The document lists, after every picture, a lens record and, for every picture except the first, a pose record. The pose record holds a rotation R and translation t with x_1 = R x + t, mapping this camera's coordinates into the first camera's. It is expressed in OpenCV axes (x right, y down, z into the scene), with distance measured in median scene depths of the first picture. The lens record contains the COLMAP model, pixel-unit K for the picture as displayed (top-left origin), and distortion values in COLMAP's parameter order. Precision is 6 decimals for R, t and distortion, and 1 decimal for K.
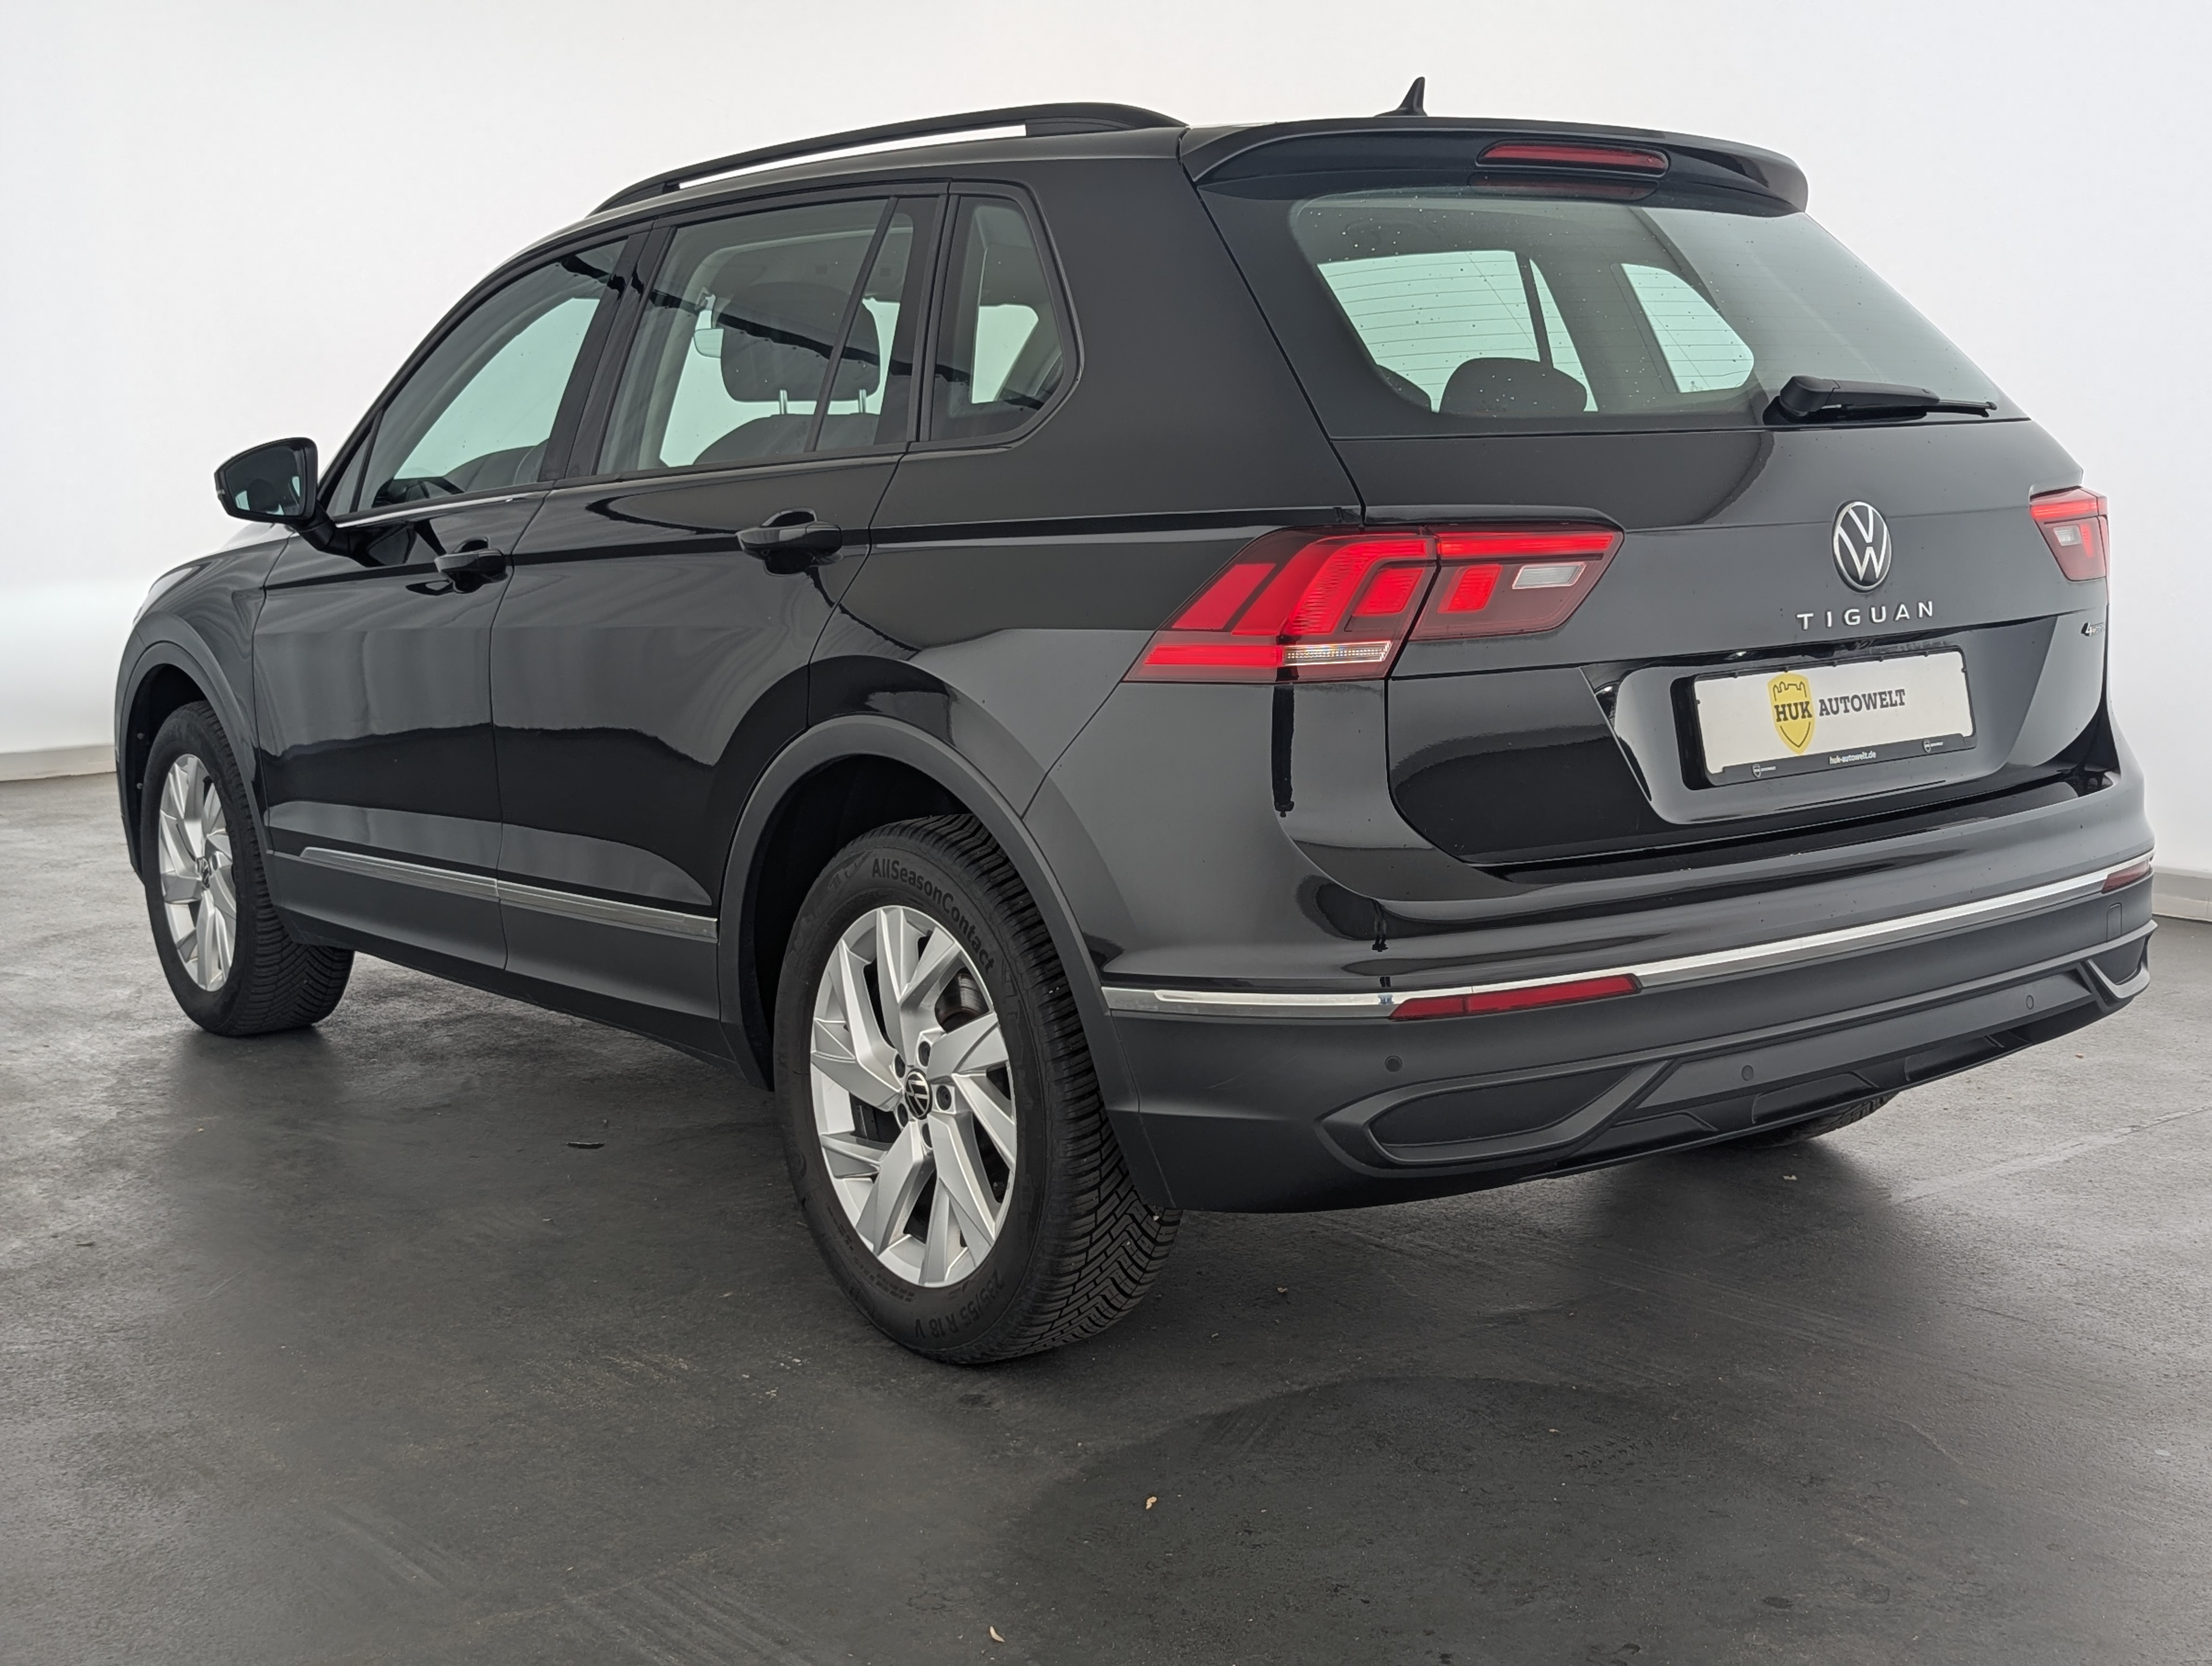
lens RADIAL K [[2117.7, 0, 1096.0], [0, 2117.7, 839.8], [0, 0, 1]] dist [0.022320, 0.000000]
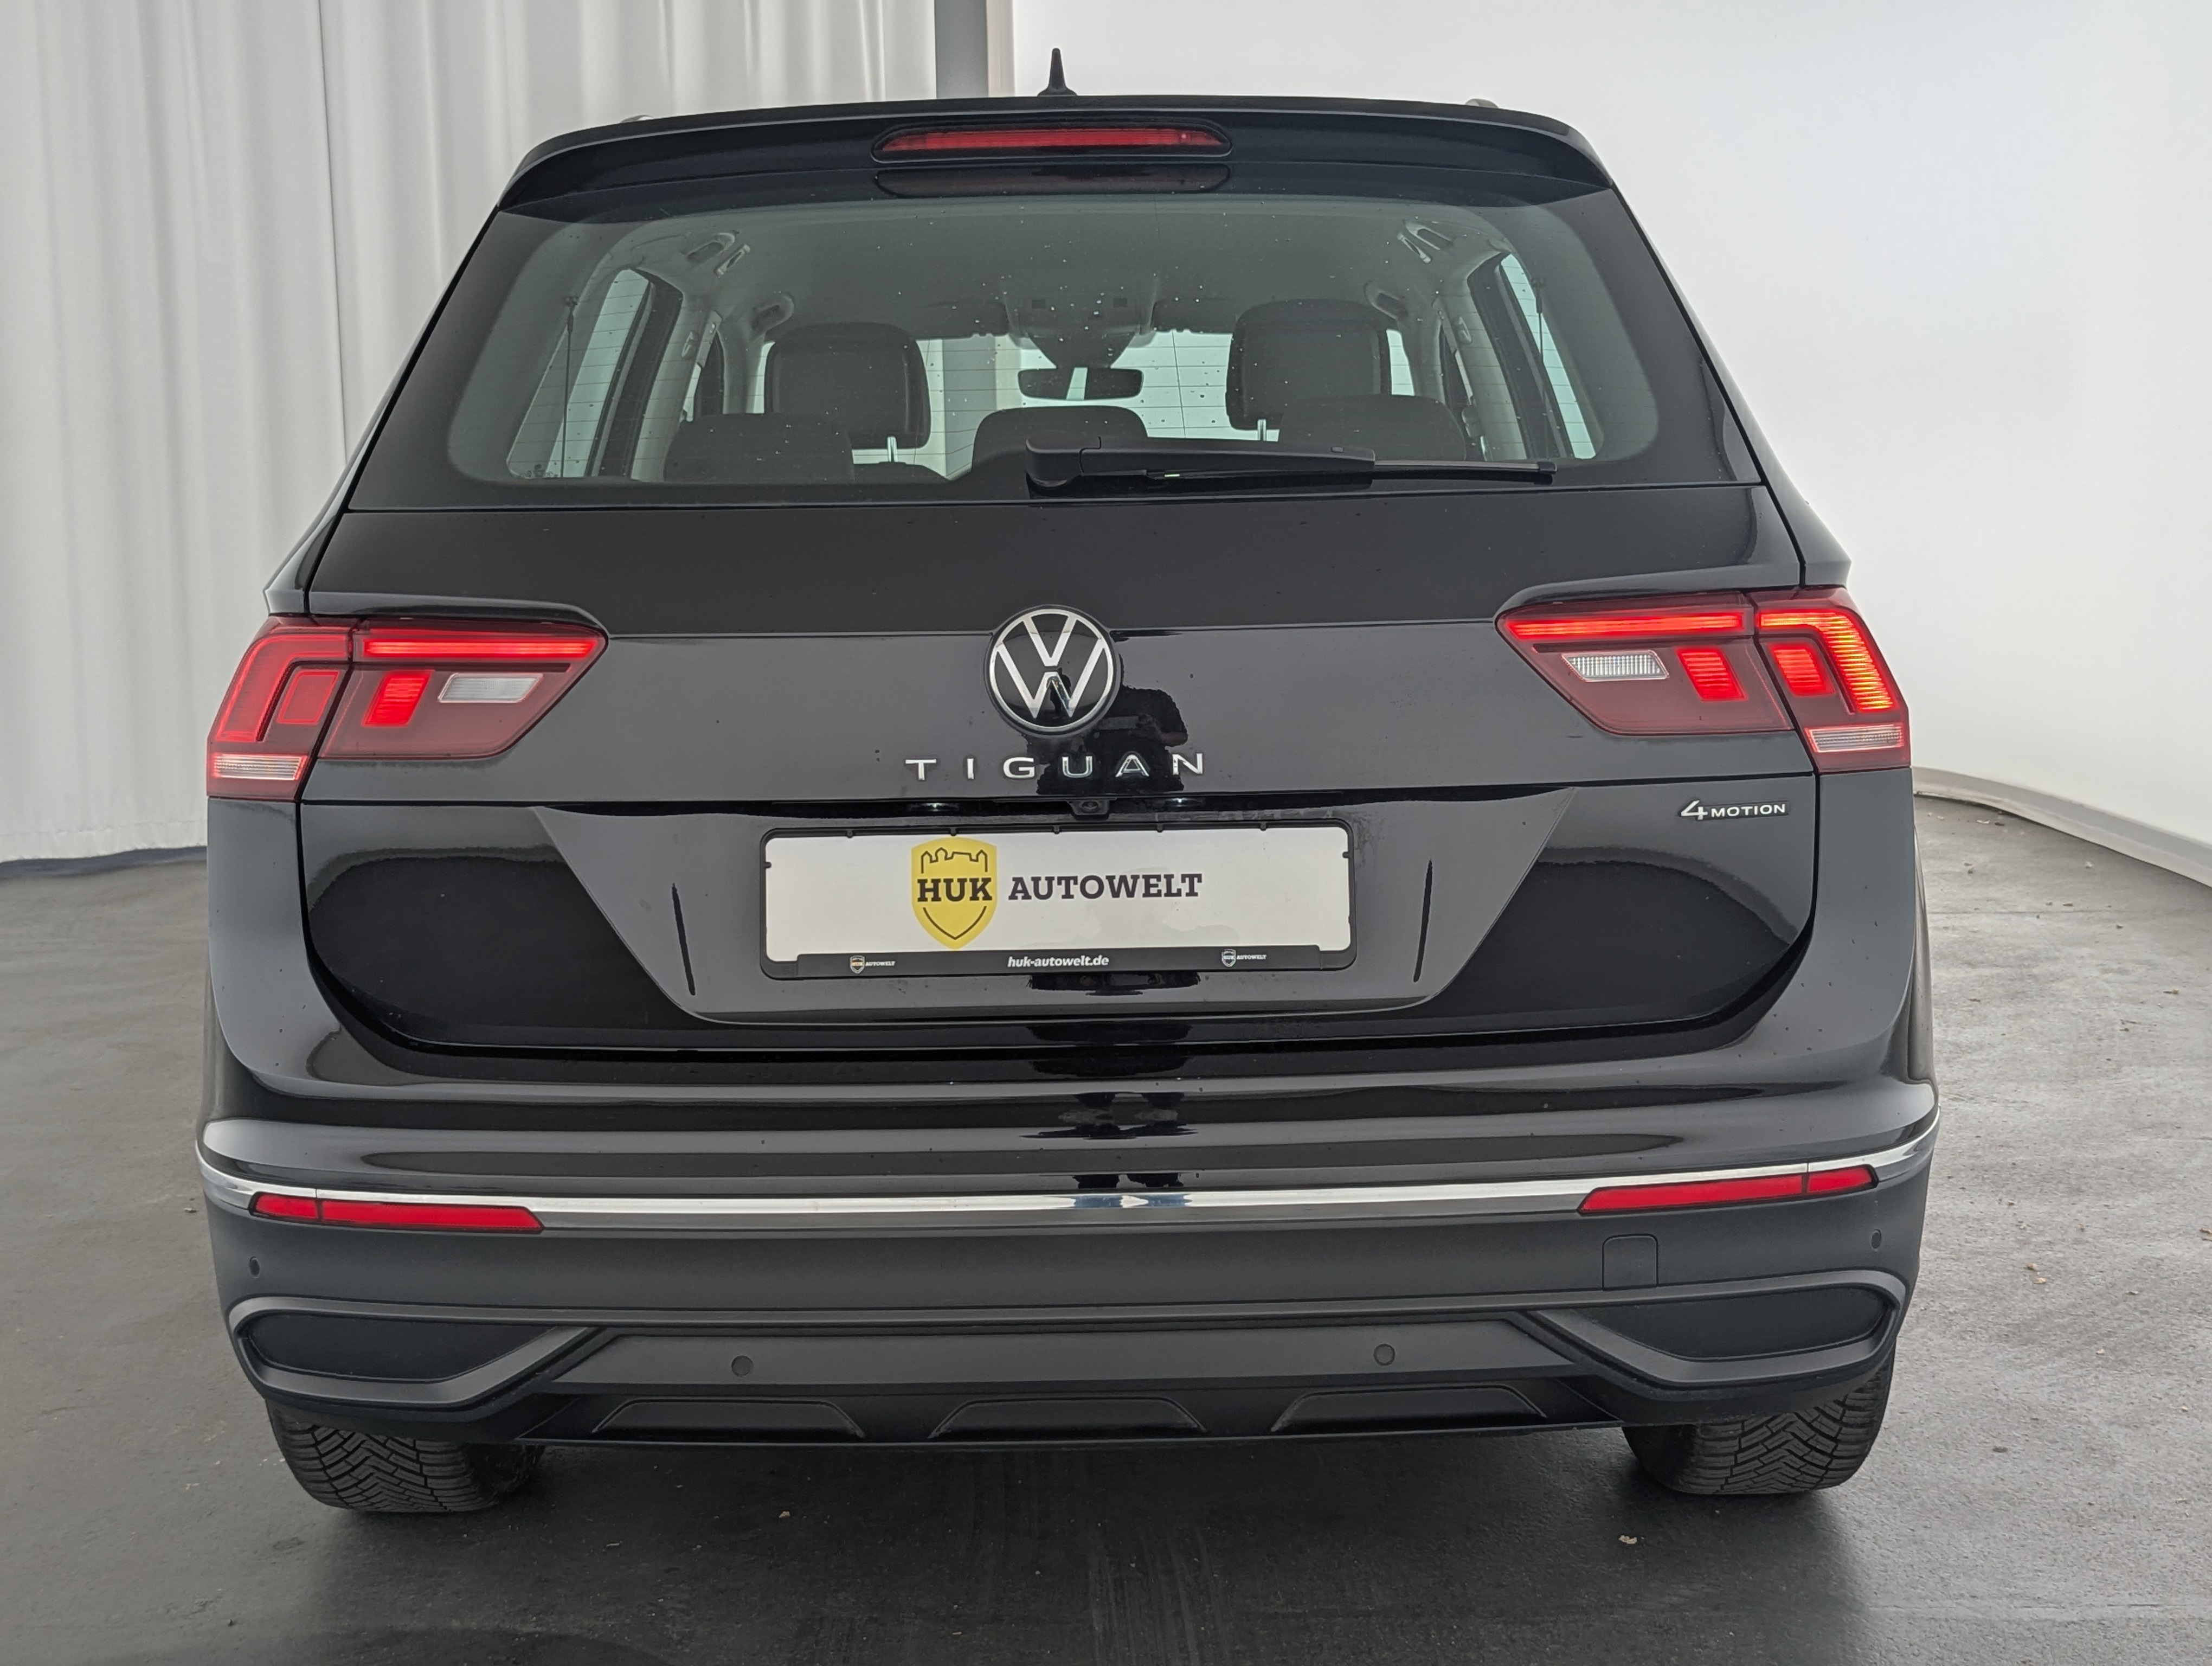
lens RADIAL K [[2117.7, 0, 1095.0], [0, 2117.7, 834.4], [0, 0, 1]] dist [0.022320, 0.000000]
pose [[0.855037, 0.092320, -0.510283, 0.740140], [-0.100098, 0.994902, 0.012272, -0.093183], [0.508815, 0.040586, 0.859919, 0.395534]]
